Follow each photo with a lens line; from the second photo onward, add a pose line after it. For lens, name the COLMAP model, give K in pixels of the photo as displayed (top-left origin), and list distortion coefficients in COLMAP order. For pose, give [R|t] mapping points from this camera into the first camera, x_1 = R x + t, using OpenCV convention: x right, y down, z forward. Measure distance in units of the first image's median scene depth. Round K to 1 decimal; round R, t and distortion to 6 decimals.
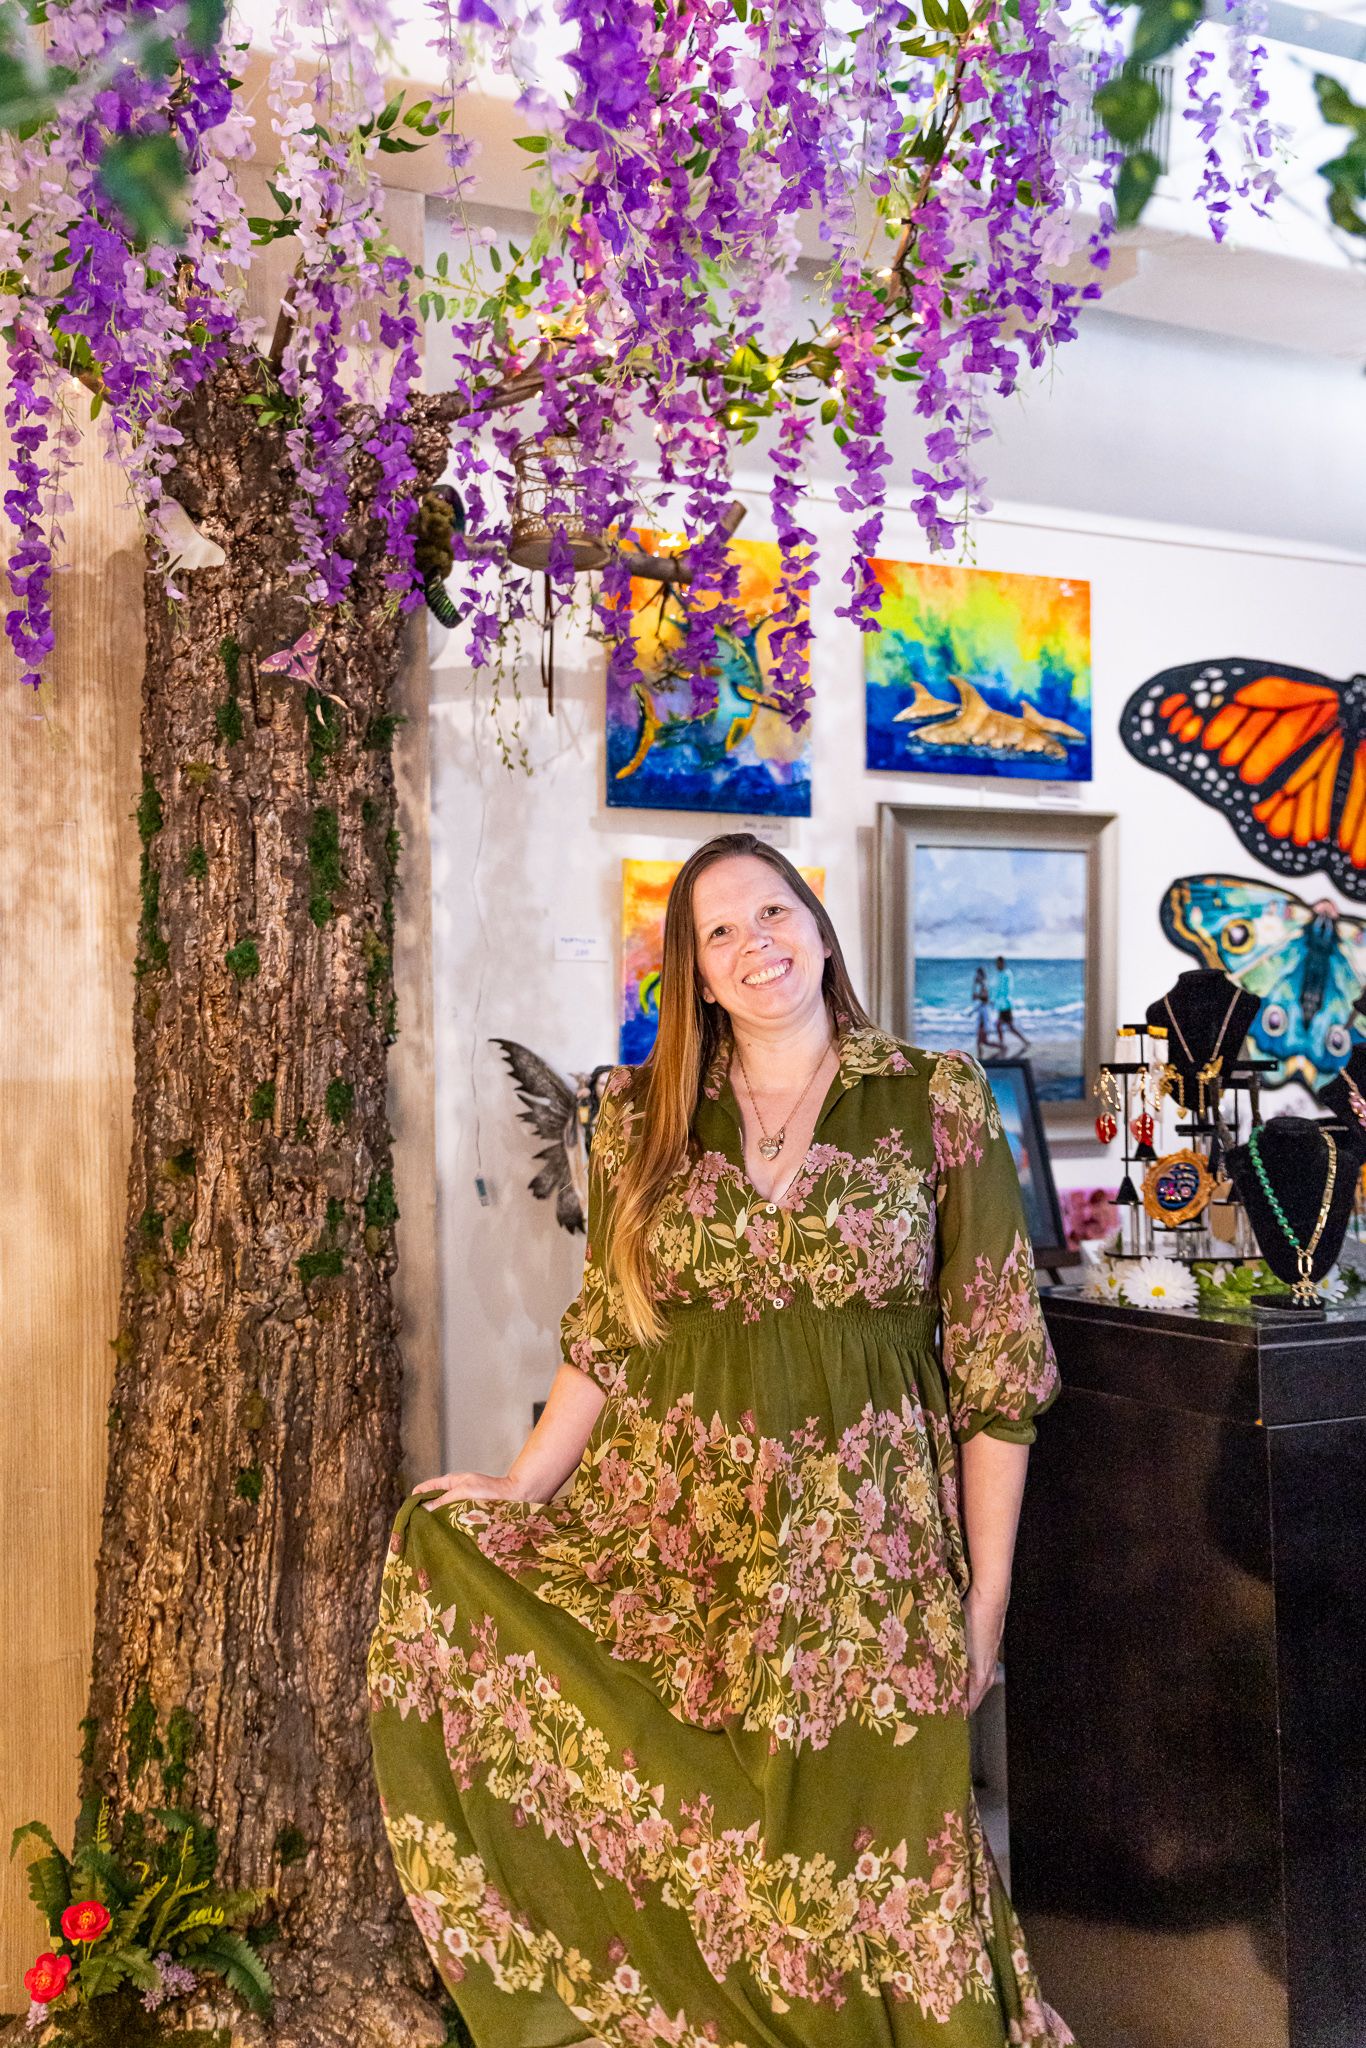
lens RADIAL K [[2038.3, 0, 689.7], [0, 2038.3, 946.0], [0, 0, 1]] dist [-0.015355, 0.009711]
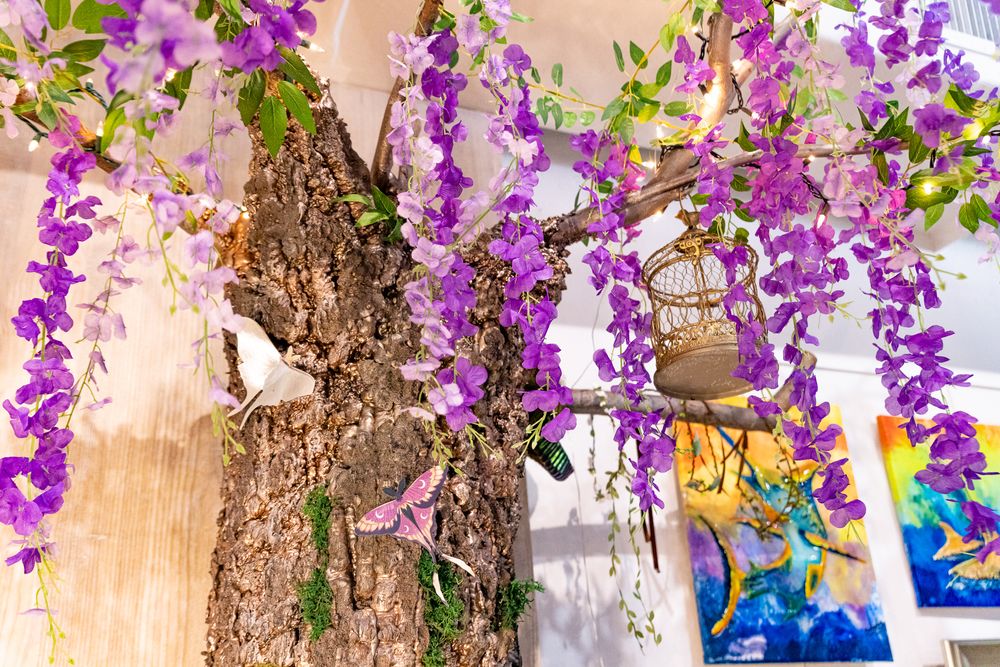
lens RADIAL K [[920.2, 0, 502.9], [0, 920.2, 321.8], [0, 0, 1]] dist [-0.003844, -0.001201]
pose [[0.997447, -0.063636, -0.032399, -0.141203], [0.047237, 0.928247, -0.368952, -0.078816], [0.053553, 0.366480, 0.928884, 0.657563]]
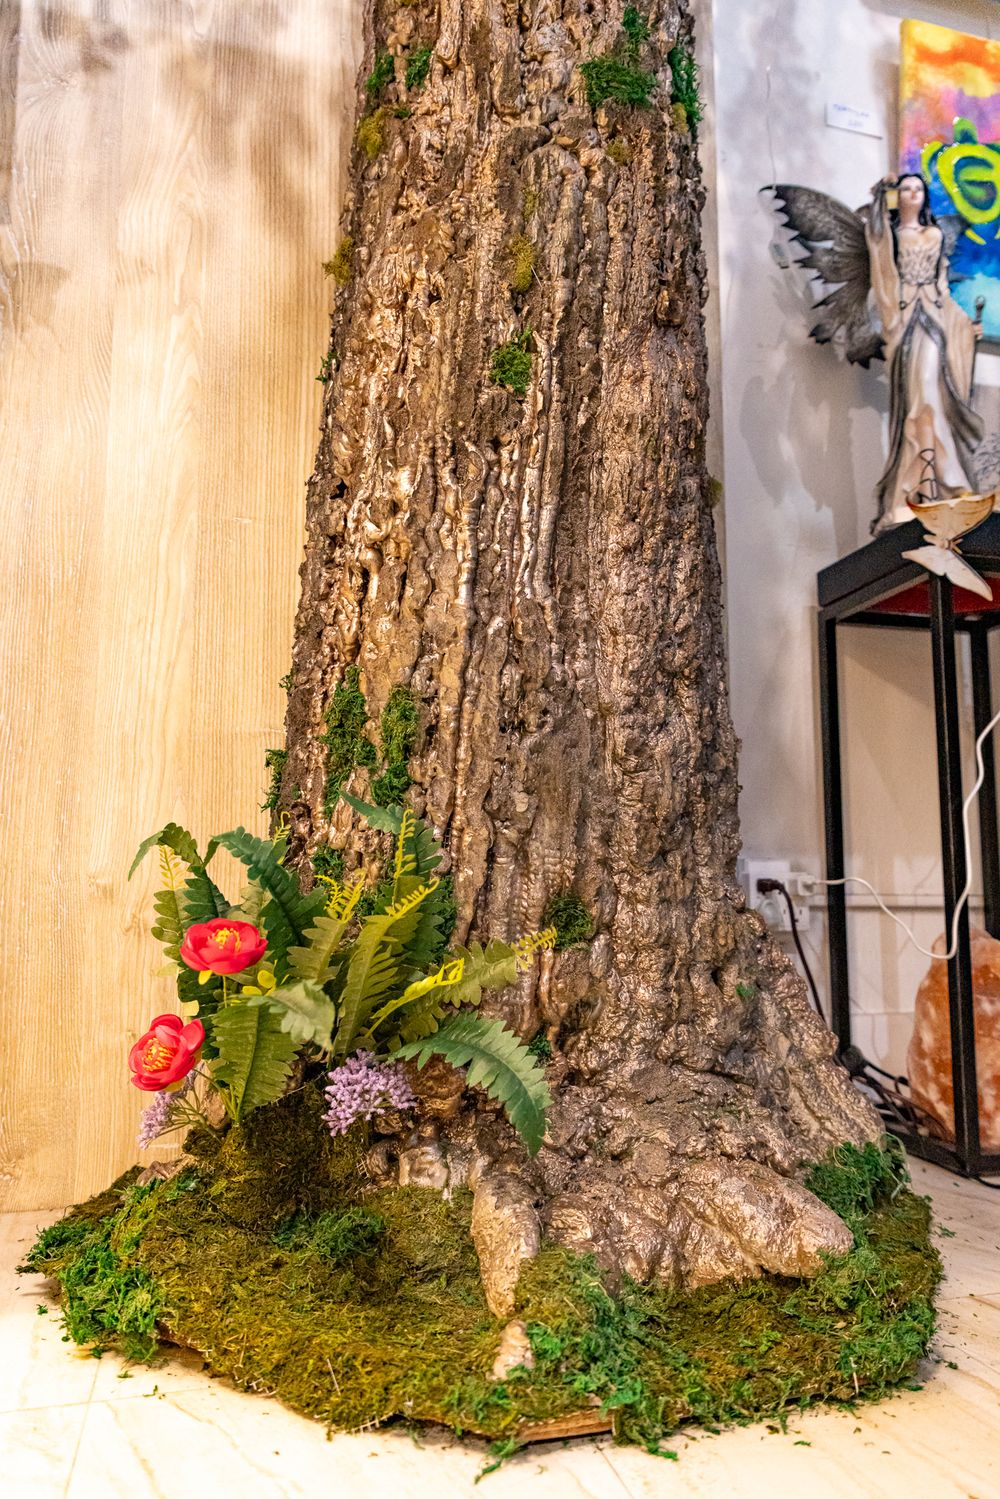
lens RADIAL K [[1032.2, 0, 501.4], [0, 1032.2, 772.1], [0, 0, 1]] dist [-0.002524, -0.003789]
pose [[0.981743, 0.002877, -0.190189, -0.150989], [-0.011659, 0.998916, -0.045073, 0.398753], [0.189853, 0.046467, 0.980712, 0.658138]]
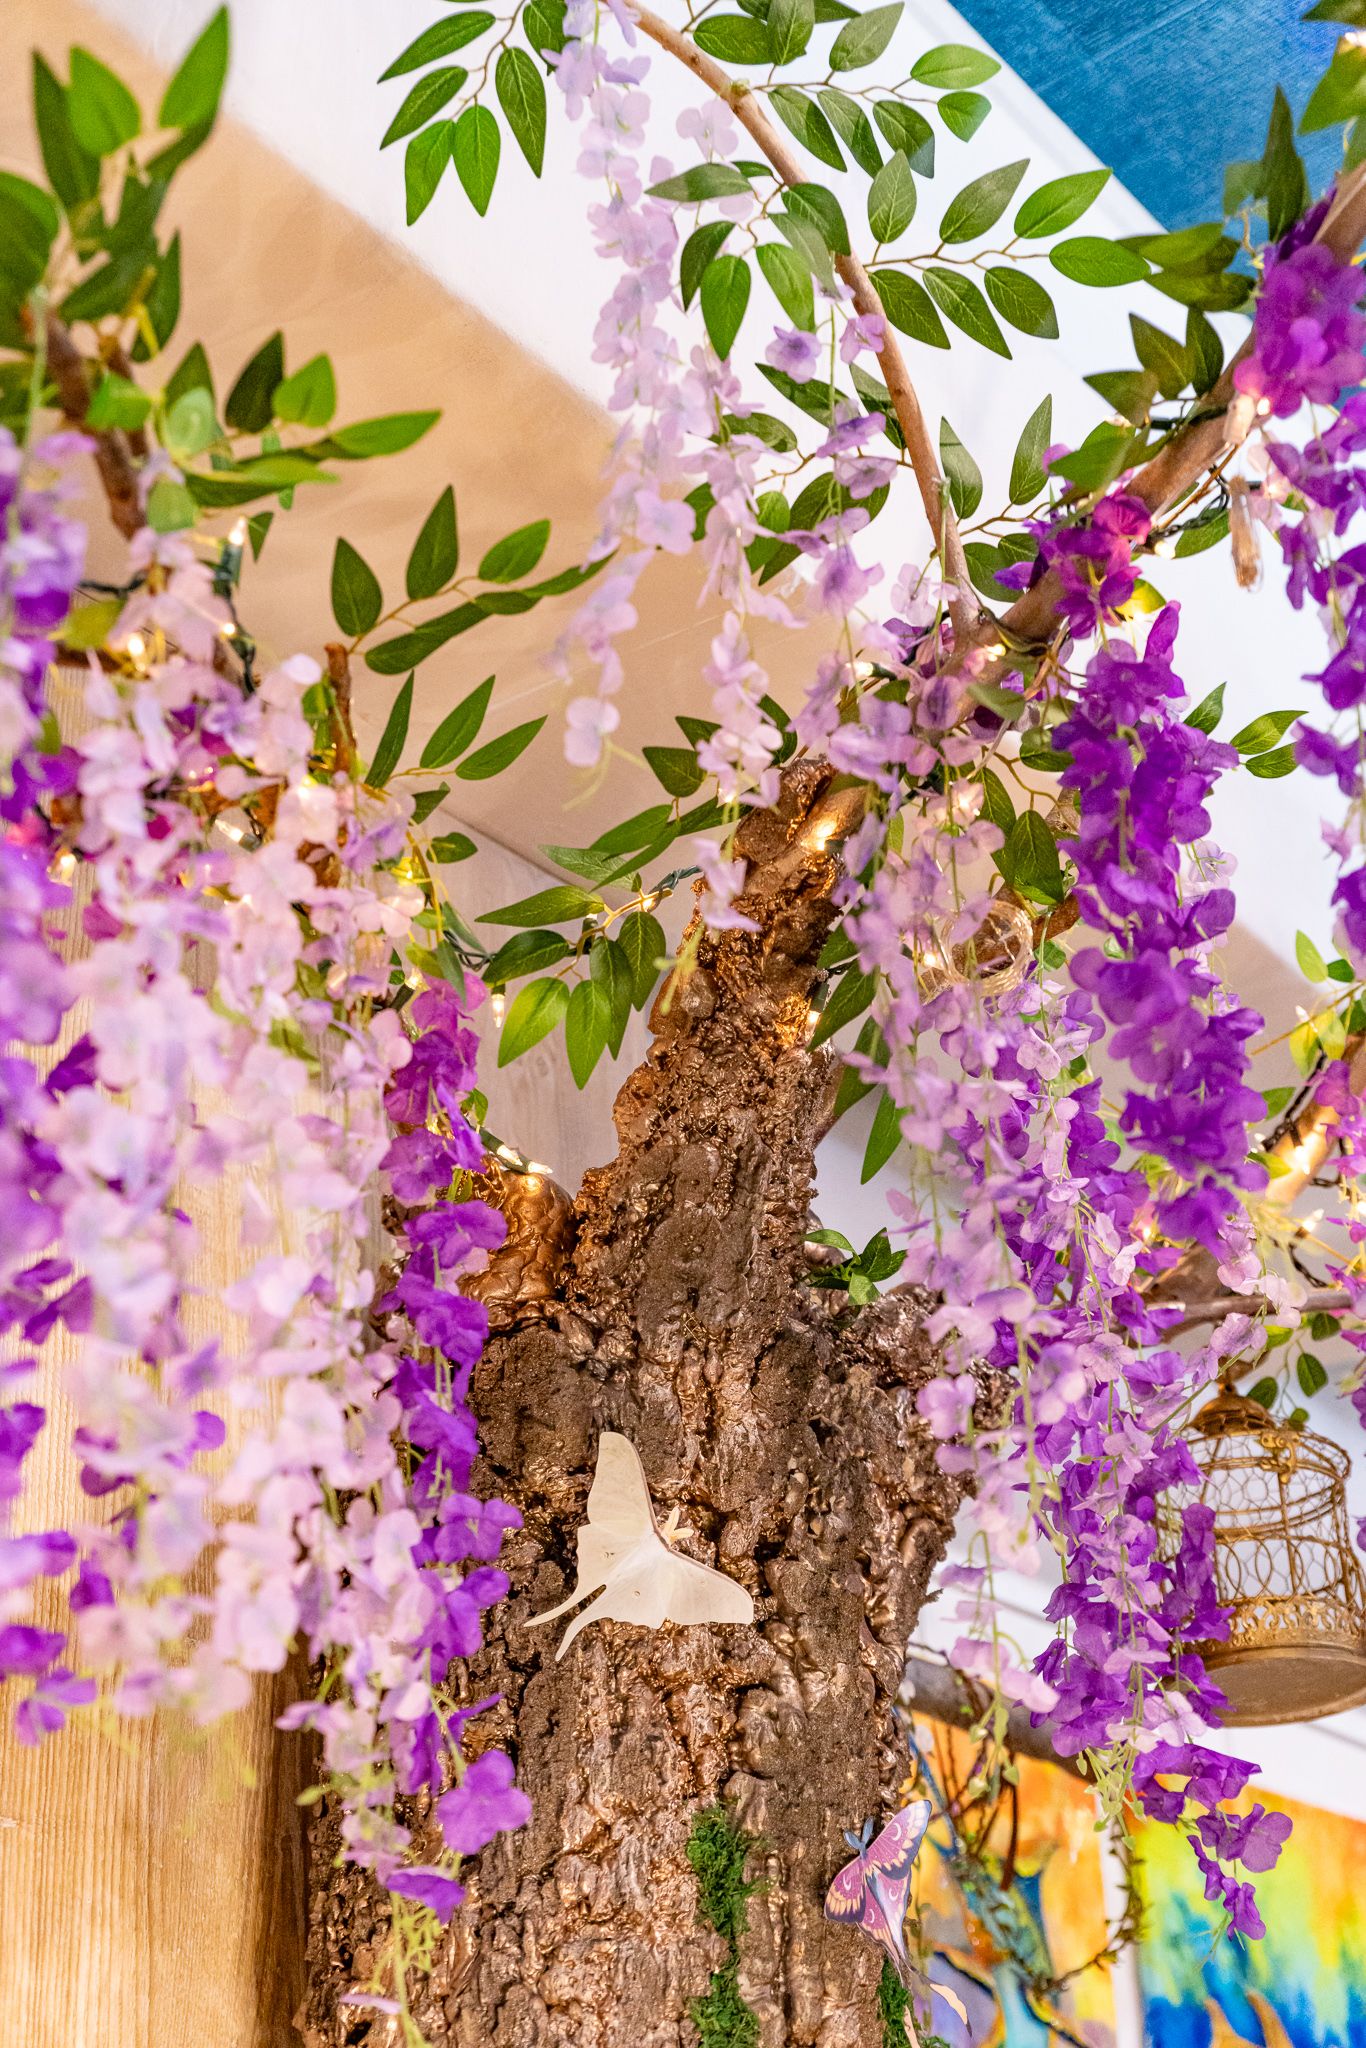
lens RADIAL K [[2948.1, 0, 678.1], [0, 2948.1, 967.9], [0, 0, 1]] dist [0.010970, -0.002543]
pose [[0.893857, 0.201449, 0.400546, -0.489868], [-0.006648, 0.899232, -0.437421, -0.049935], [-0.448302, 0.388330, 0.805124, 0.486520]]
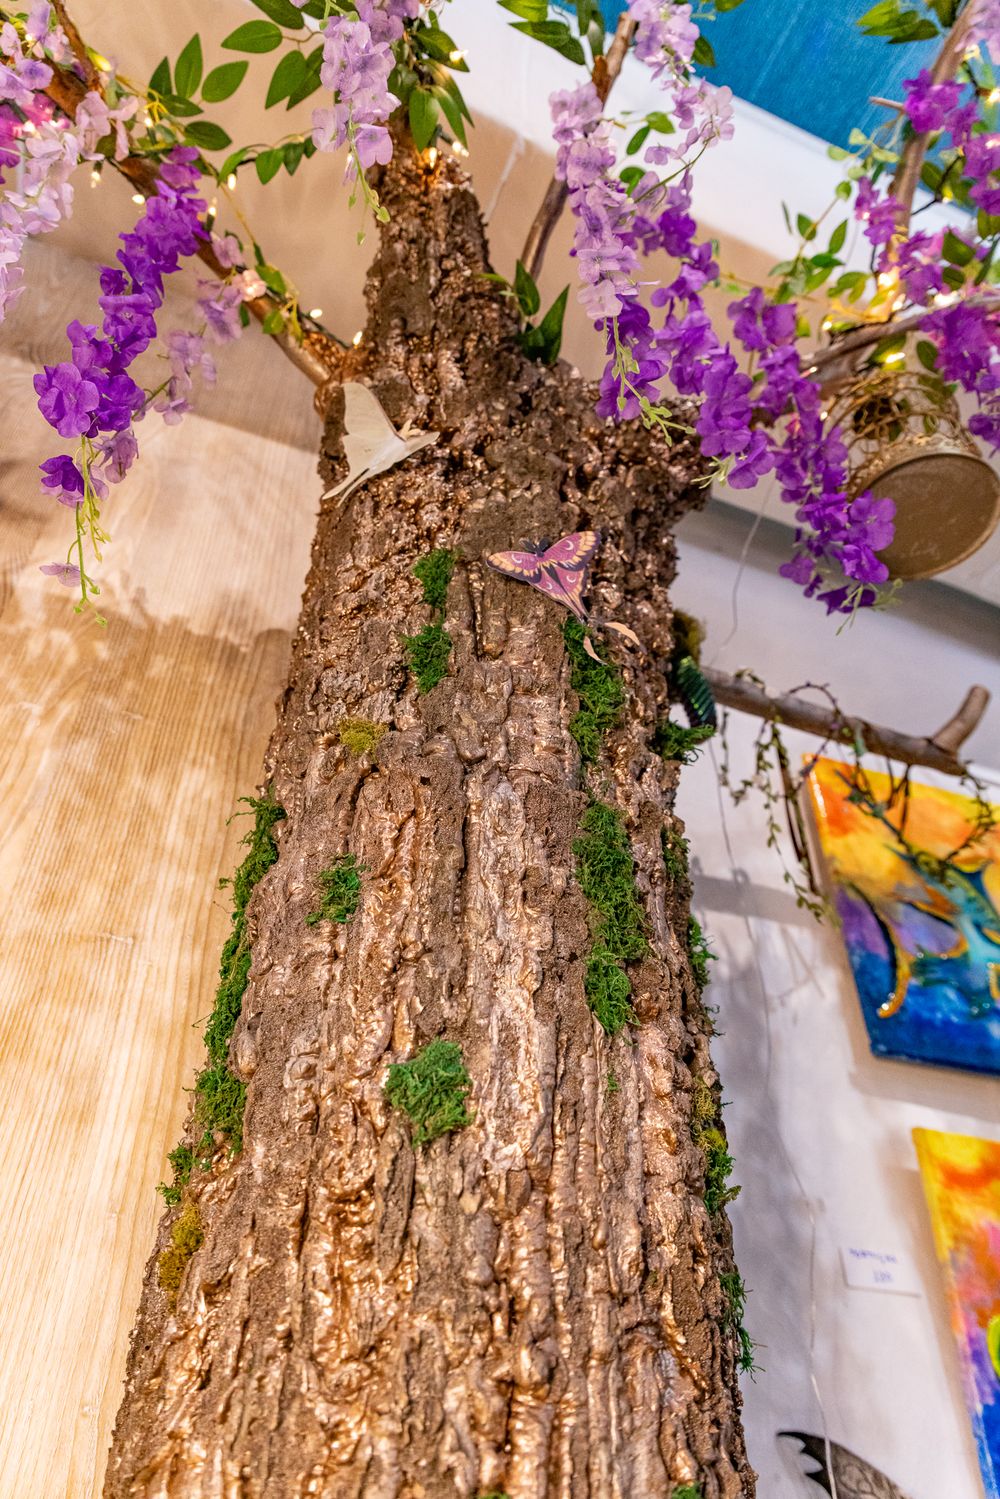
lens RADIAL K [[962.0, 0, 497.0], [0, 962.0, 743.0], [0, 0, 1]] dist [-0.004116, -0.003003]
pose [[0.997752, -0.023662, -0.062698, -0.191028], [-0.017765, 0.808732, -0.587909, 0.059681], [0.064617, 0.587701, 0.806494, 0.804872]]
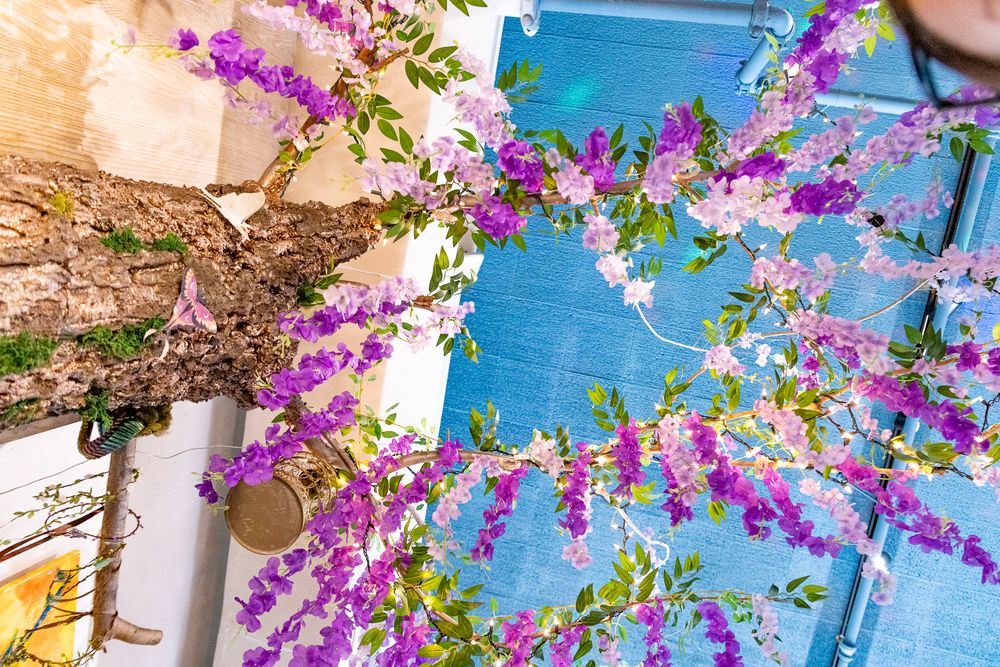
lens RADIAL K [[643.9, 0, 504.7], [0, 643.9, 329.5], [0, 0, 1]] dist [-0.010459, 0.003257]
pose [[0.267446, 0.963075, 0.030983, -0.147425], [-0.231070, 0.095318, -0.968257, 0.142082], [-0.935457, 0.251797, 0.248030, 0.767509]]
